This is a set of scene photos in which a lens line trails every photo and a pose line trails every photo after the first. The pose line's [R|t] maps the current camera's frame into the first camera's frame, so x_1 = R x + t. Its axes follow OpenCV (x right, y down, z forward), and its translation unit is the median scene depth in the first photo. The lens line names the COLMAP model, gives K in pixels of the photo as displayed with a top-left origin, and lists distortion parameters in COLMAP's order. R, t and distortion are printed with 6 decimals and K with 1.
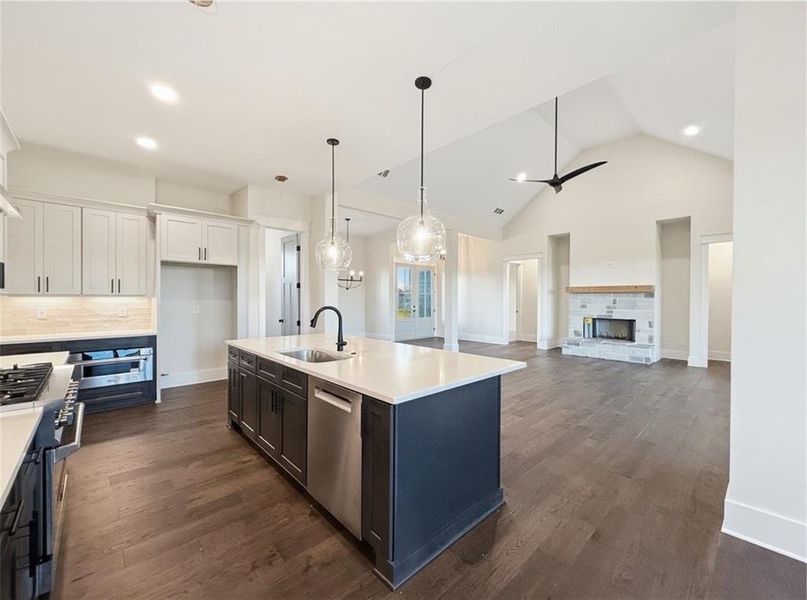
lens RADIAL K [[325.6, 0, 401.9], [0, 325.6, 302.1], [0, 0, 1]] dist [0.000160, -0.000174]
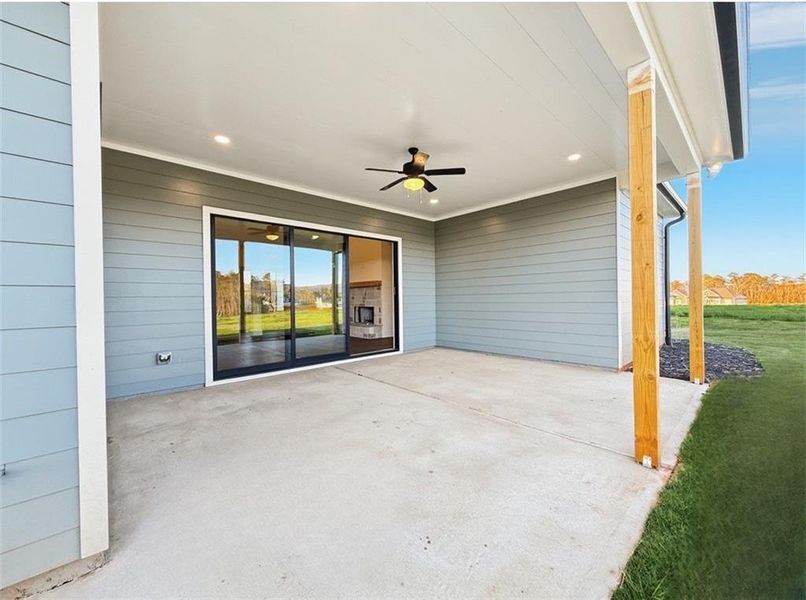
lens RADIAL K [[325.2, 0, 401.4], [0, 325.2, 302.1], [0, 0, 1]] dist [0.000160, -0.000174]
pose [[0.999722, -0.020834, -0.011022, 0.834259], [0.020782, 0.999772, -0.004851, 0.043361], [0.011121, 0.004621, 0.999927, -0.321180]]
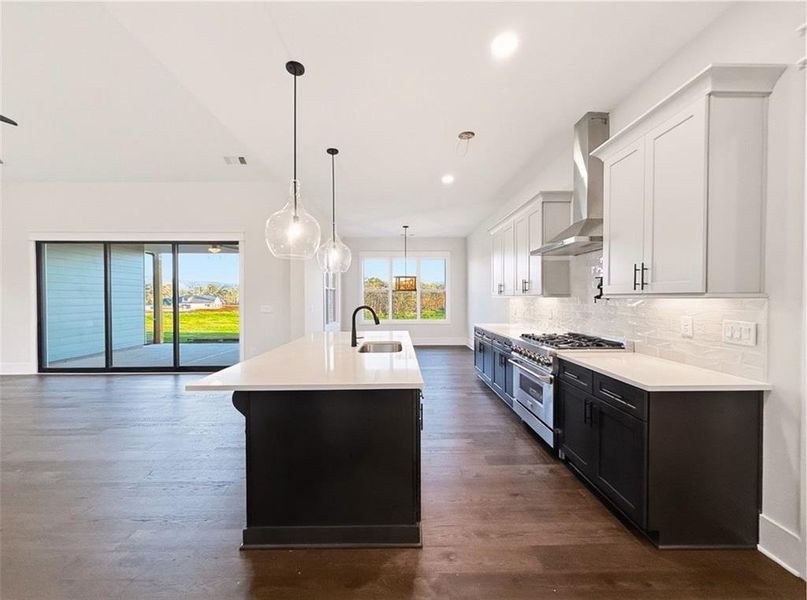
lens RADIAL K [[325.6, 0, 401.9], [0, 325.6, 302.1], [0, 0, 1]] dist [0.000160, -0.000174]
pose [[-0.736380, -0.011224, 0.676475, -0.395625], [0.009849, 0.999579, 0.027306, -0.010451], [-0.676496, 0.026770, -0.735960, 0.640609]]
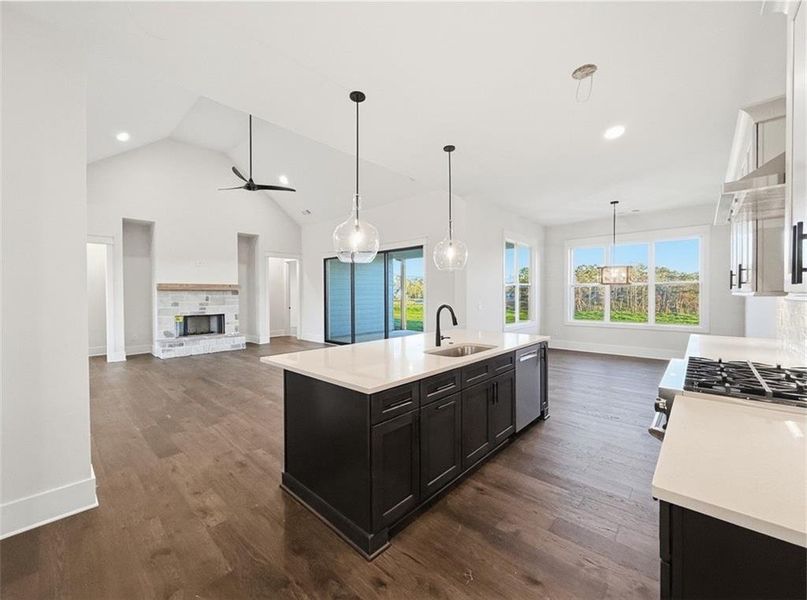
lens RADIAL K [[327.2, 0, 399.2], [0, 327.2, 298.1], [0, 0, 1]] dist [0.000149, -0.000038]
pose [[-0.063532, -0.016020, 0.997851, -0.472866], [0.018313, 0.999684, 0.017216, -0.010950], [-0.997812, 0.019367, -0.063219, 0.450490]]
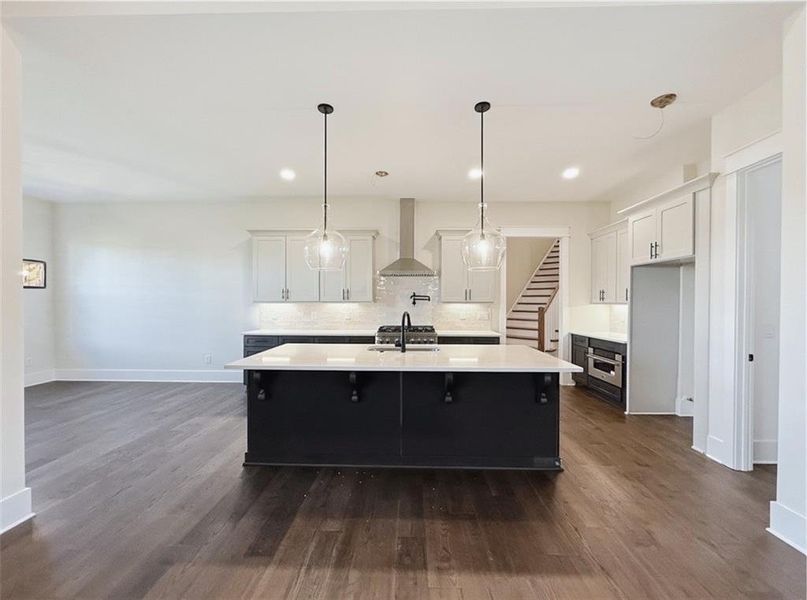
lens RADIAL K [[325.6, 0, 401.9], [0, 325.6, 302.1], [0, 0, 1]] dist [0.000160, -0.000174]
pose [[-0.706381, -0.006792, -0.707800, 0.227739], [-0.016709, 0.999835, 0.007081, -0.010543], [0.707635, 0.016828, -0.706378, 0.668147]]
